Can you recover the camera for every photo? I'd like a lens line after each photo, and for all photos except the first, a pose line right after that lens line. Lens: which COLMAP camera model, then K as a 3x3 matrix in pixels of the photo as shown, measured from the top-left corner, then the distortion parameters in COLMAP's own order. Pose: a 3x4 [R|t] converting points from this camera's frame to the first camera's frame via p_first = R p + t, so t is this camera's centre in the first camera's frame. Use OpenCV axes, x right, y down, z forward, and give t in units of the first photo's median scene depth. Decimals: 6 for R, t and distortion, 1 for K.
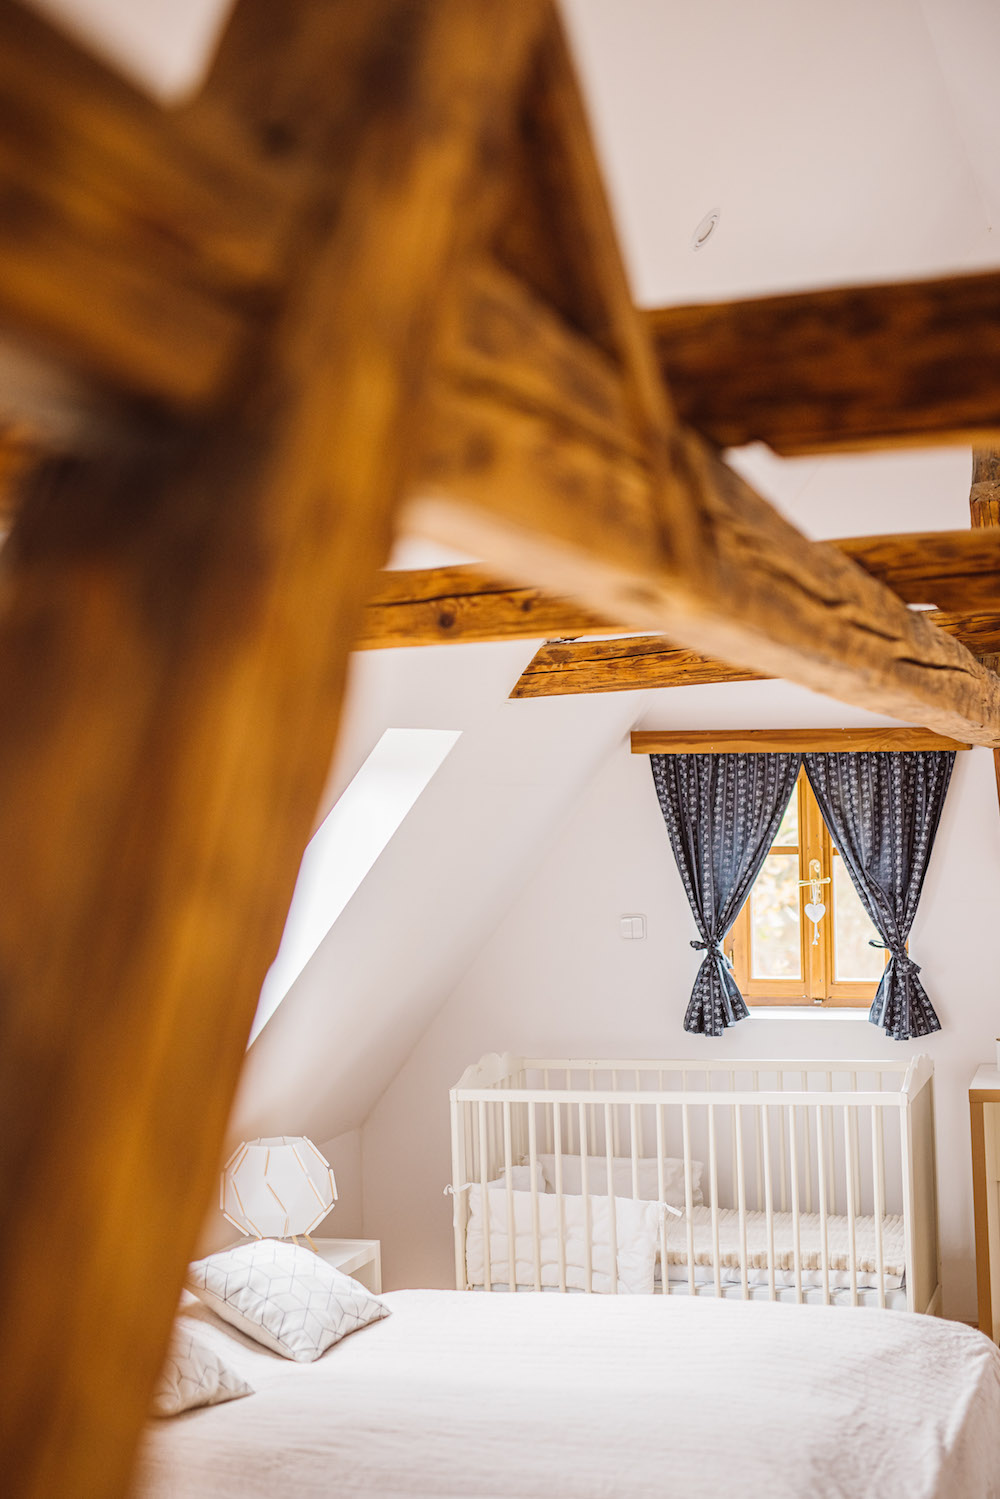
lens RADIAL K [[2087.3, 0, 500.0], [0, 2087.3, 749.5], [0, 0, 1]] dist [-0.011612, -0.008143]
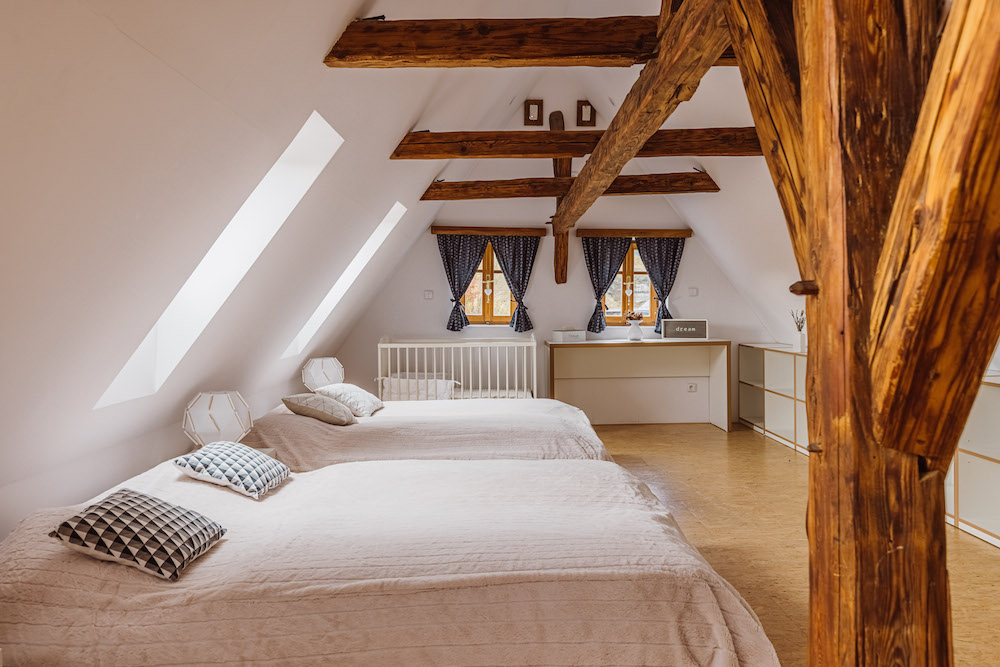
lens RADIAL K [[786.6, 0, 500.0], [0, 786.6, 333.5], [0, 0, 1]] dist [0.000441, 0.001376]
pose [[0.951725, 0.010959, 0.306756, -0.179233], [-0.029114, 0.998080, 0.054673, 0.078390], [-0.305568, -0.060965, 0.950217, -0.064726]]
